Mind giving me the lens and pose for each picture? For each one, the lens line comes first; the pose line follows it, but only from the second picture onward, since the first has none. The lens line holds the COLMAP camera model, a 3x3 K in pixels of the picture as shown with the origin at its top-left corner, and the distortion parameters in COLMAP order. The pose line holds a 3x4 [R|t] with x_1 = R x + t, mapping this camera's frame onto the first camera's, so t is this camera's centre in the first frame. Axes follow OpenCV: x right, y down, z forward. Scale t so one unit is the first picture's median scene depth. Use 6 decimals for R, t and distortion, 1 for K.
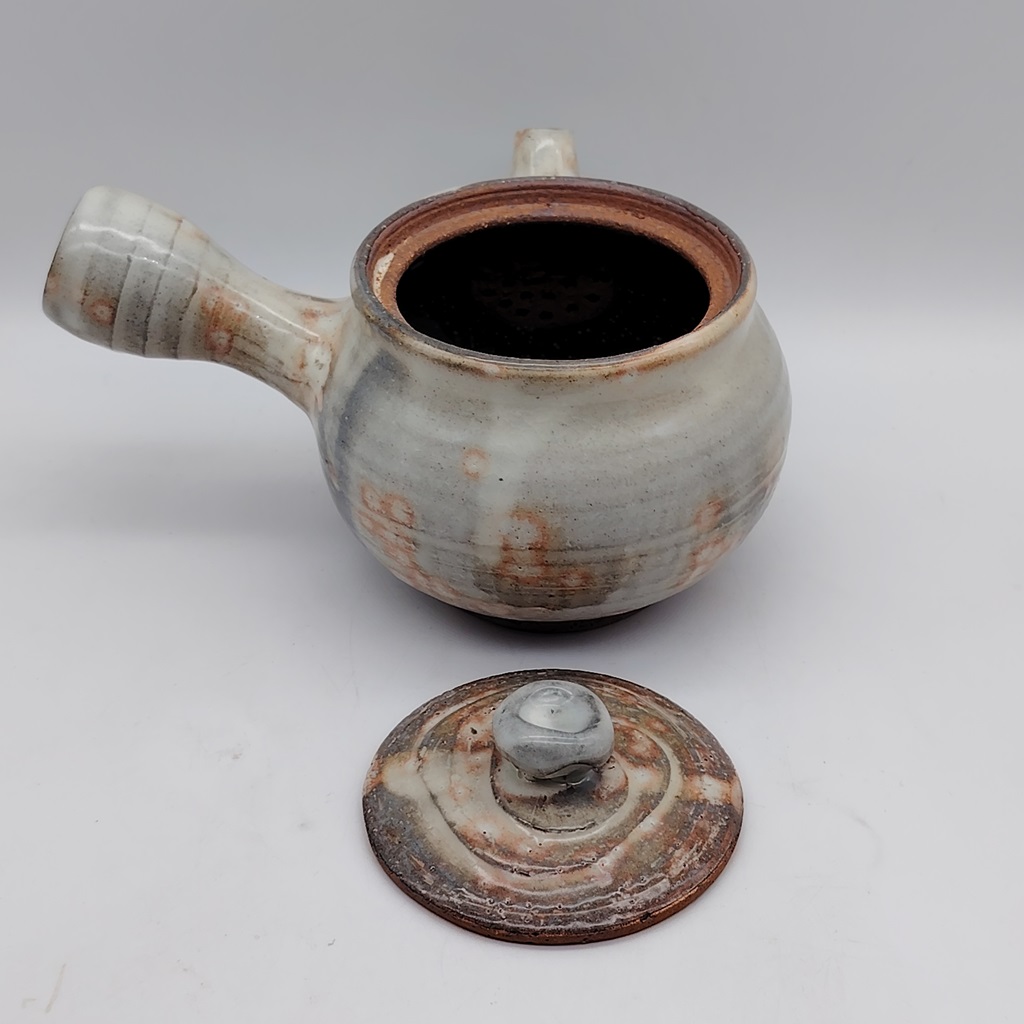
lens RADIAL K [[1929.4, 0, 513.8], [0, 1929.4, 511.6], [0, 0, 1]] dist [0.170319, 0.000000]
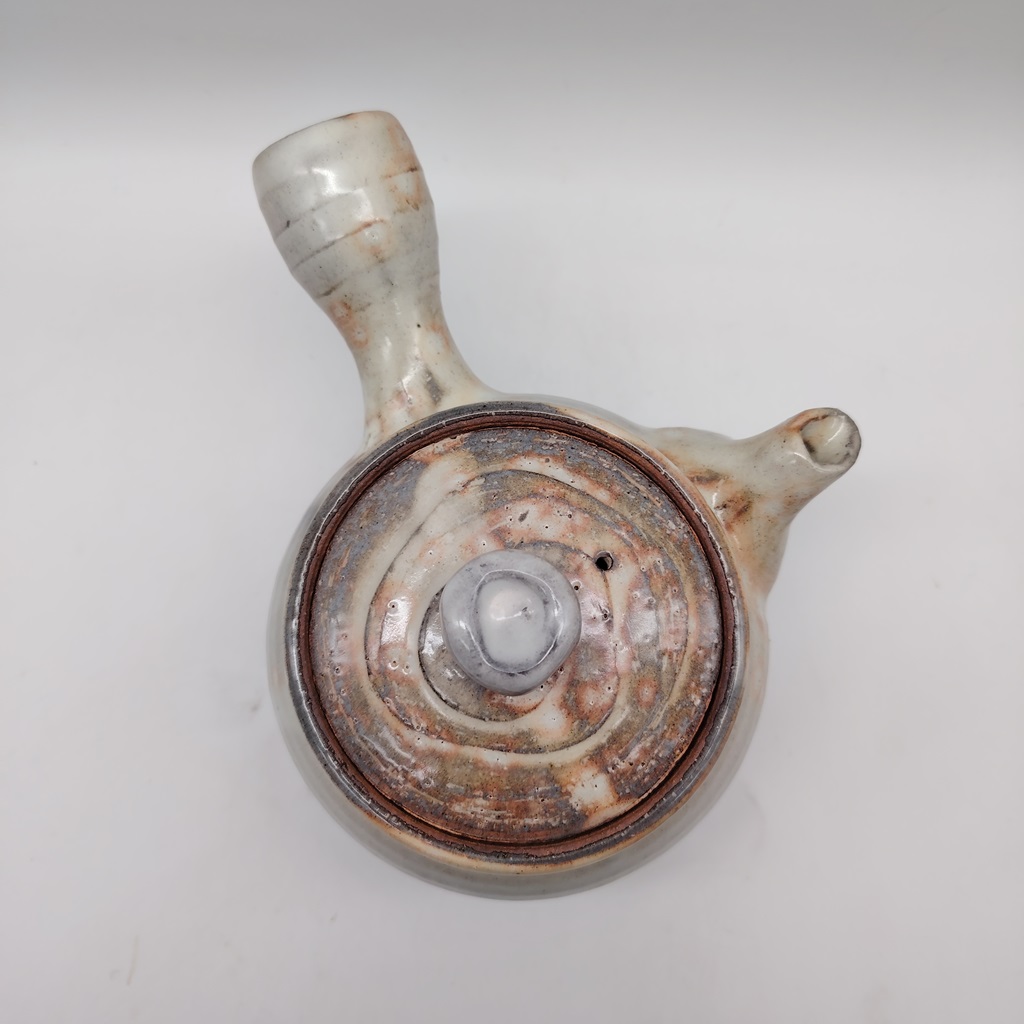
lens RADIAL K [[945.0, 0, 516.9], [0, 945.0, 509.7], [0, 0, 1]] dist [0.037612, 0.000000]
pose [[0.493959, 0.852770, -0.169673, 0.050907], [-0.492727, 0.435323, 0.753468, -0.223608], [0.716397, -0.288579, 0.635214, 0.755517]]
